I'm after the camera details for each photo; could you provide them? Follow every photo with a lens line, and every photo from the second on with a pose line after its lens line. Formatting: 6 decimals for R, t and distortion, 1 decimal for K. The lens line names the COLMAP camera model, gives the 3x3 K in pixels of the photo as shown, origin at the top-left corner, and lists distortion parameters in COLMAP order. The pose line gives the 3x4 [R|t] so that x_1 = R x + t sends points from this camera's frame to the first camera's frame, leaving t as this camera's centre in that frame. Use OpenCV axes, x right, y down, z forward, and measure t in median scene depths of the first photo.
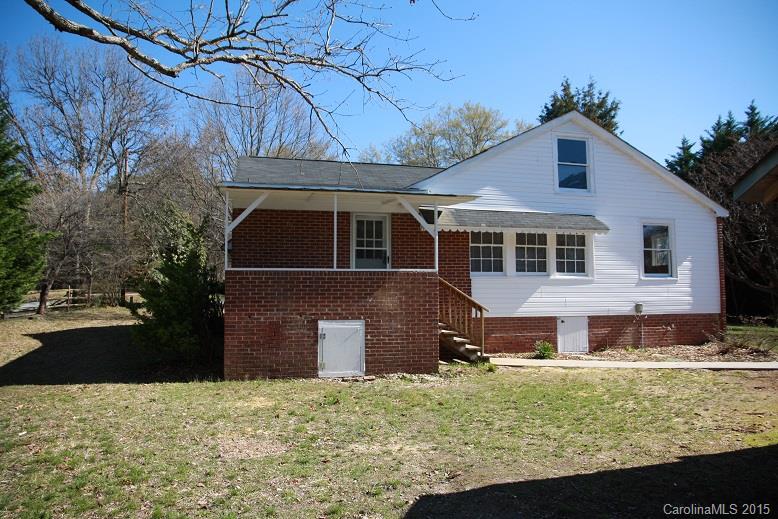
lens RADIAL K [[547.6, 0, 388.1], [0, 547.6, 260.8], [0, 0, 1]] dist [-0.012799, -0.001084]
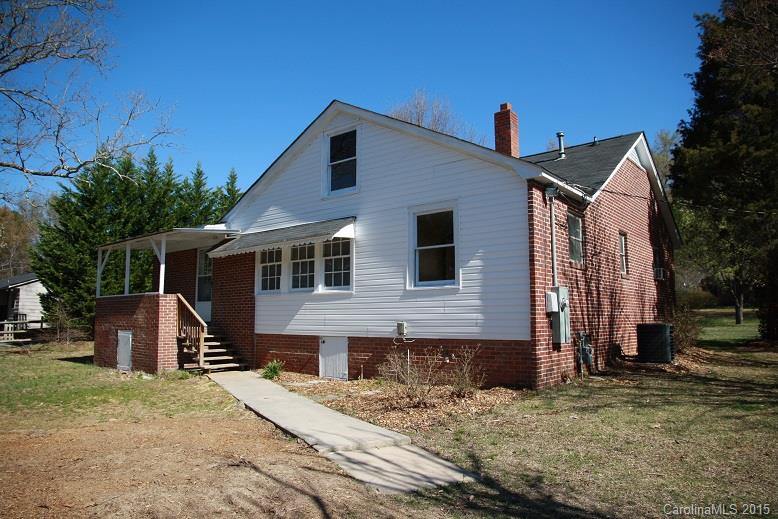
lens RADIAL K [[547.6, 0, 388.1], [0, 547.6, 258.0], [0, 0, 1]] dist [-0.012799, -0.001084]
pose [[0.550756, -0.087545, -0.830062, 1.110360], [0.055070, 0.996129, -0.068520, 0.041627], [0.832847, -0.007973, 0.553445, 0.587306]]
